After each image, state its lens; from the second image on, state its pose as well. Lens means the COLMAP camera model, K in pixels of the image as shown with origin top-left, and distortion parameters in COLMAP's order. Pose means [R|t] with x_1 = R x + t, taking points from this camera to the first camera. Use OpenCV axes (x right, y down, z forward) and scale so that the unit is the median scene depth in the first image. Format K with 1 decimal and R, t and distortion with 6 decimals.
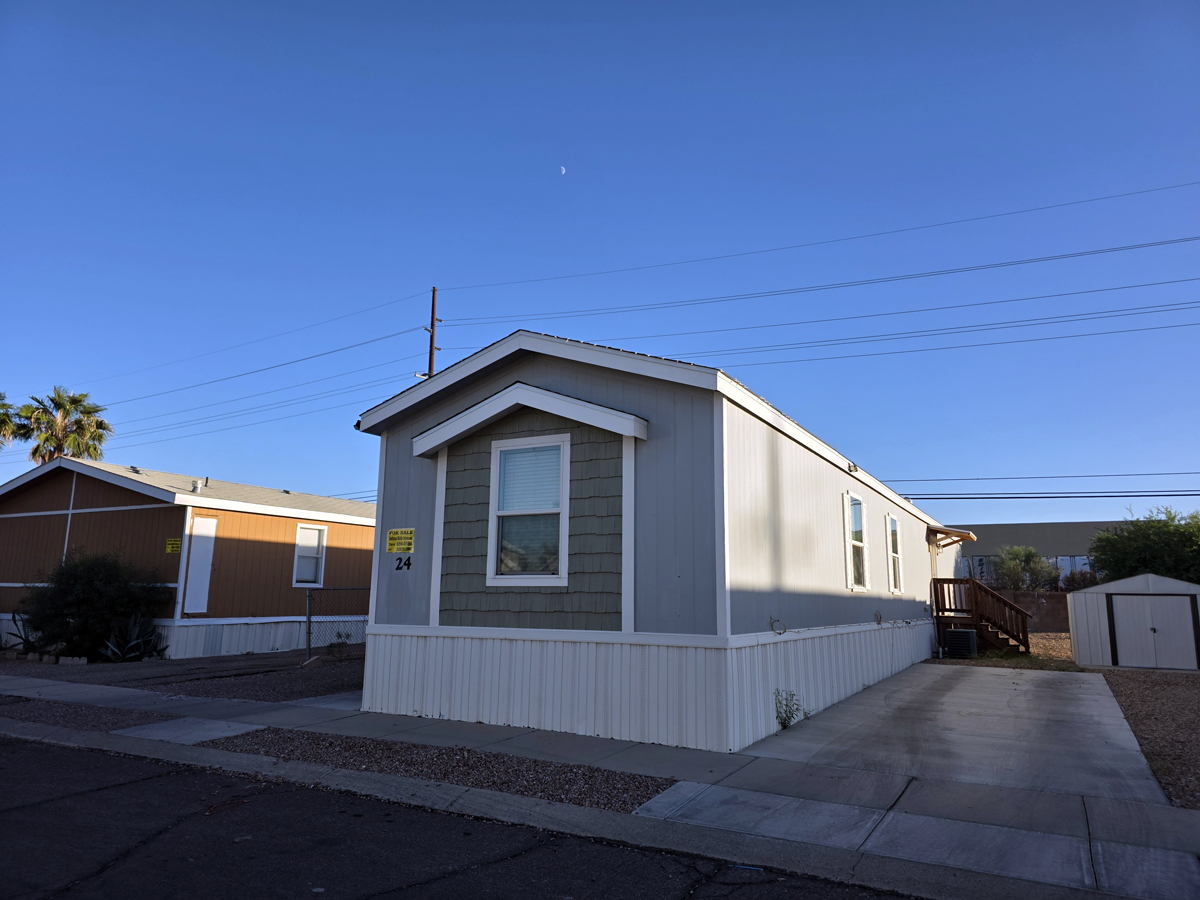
lens RADIAL K [[809.7, 0, 600.0], [0, 809.7, 450.0], [0, 0, 1]] dist [0.045590, -0.005988]
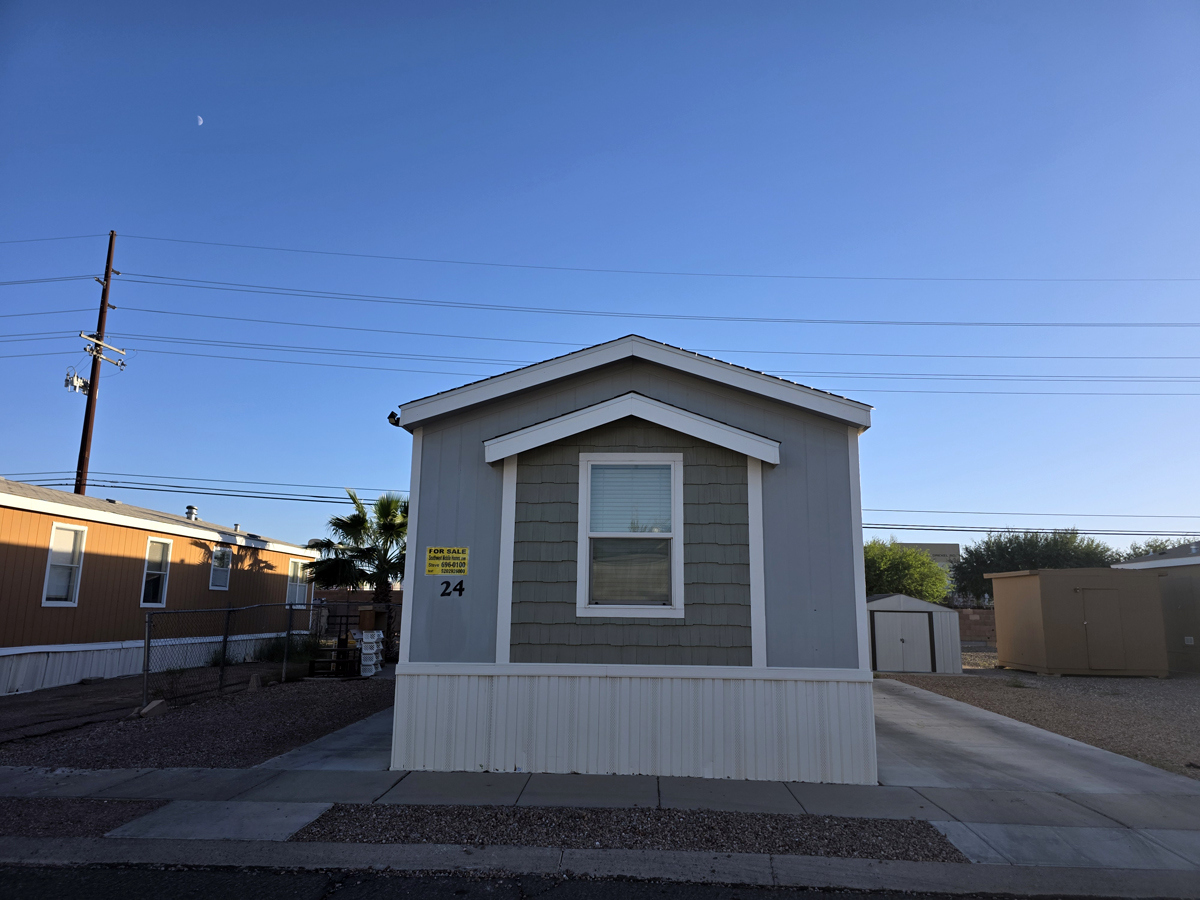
lens RADIAL K [[809.7, 0, 600.0], [0, 809.7, 450.0], [0, 0, 1]] dist [0.045590, -0.005988]
pose [[0.898335, 0.083014, 0.431397, -0.501605], [-0.079727, 0.996485, -0.025733, 0.006939], [-0.432017, -0.011277, 0.901795, 0.187677]]
